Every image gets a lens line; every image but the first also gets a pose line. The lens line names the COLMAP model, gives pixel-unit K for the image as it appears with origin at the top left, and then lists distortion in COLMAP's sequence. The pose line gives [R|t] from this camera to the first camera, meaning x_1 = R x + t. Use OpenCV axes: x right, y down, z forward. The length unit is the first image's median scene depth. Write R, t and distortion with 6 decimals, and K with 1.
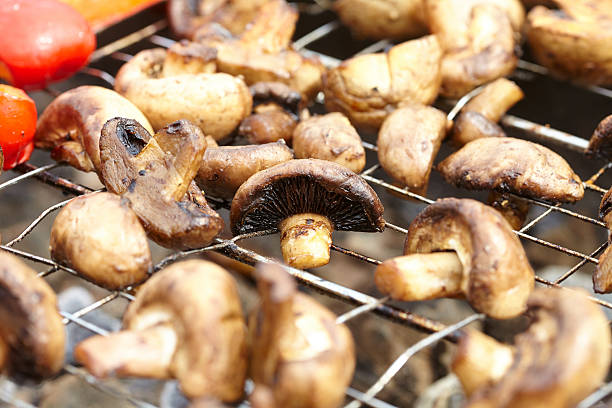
lens RADIAL K [[2130.4, 0, 306.0], [0, 2130.4, 204.0], [0, 0, 1]] dist [-0.119179, -1.816271]
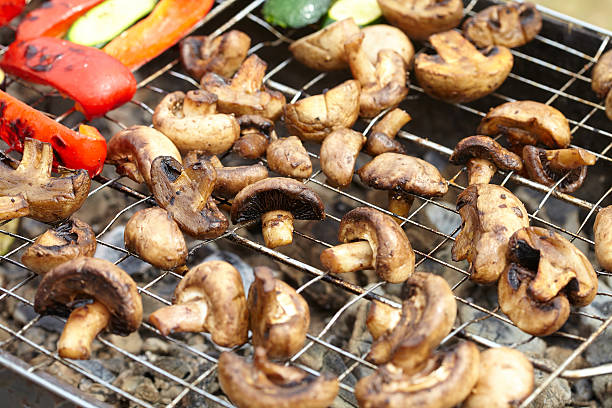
lens RADIAL K [[2130.4, 0, 306.0], [0, 2130.4, 204.0], [0, 0, 1]] dist [-0.119179, -1.816271]
pose [[0.999297, -0.023239, 0.029412, -0.025169], [0.018949, 0.990175, 0.138547, -0.219610], [-0.032343, -0.137892, 0.989919, -0.600589]]
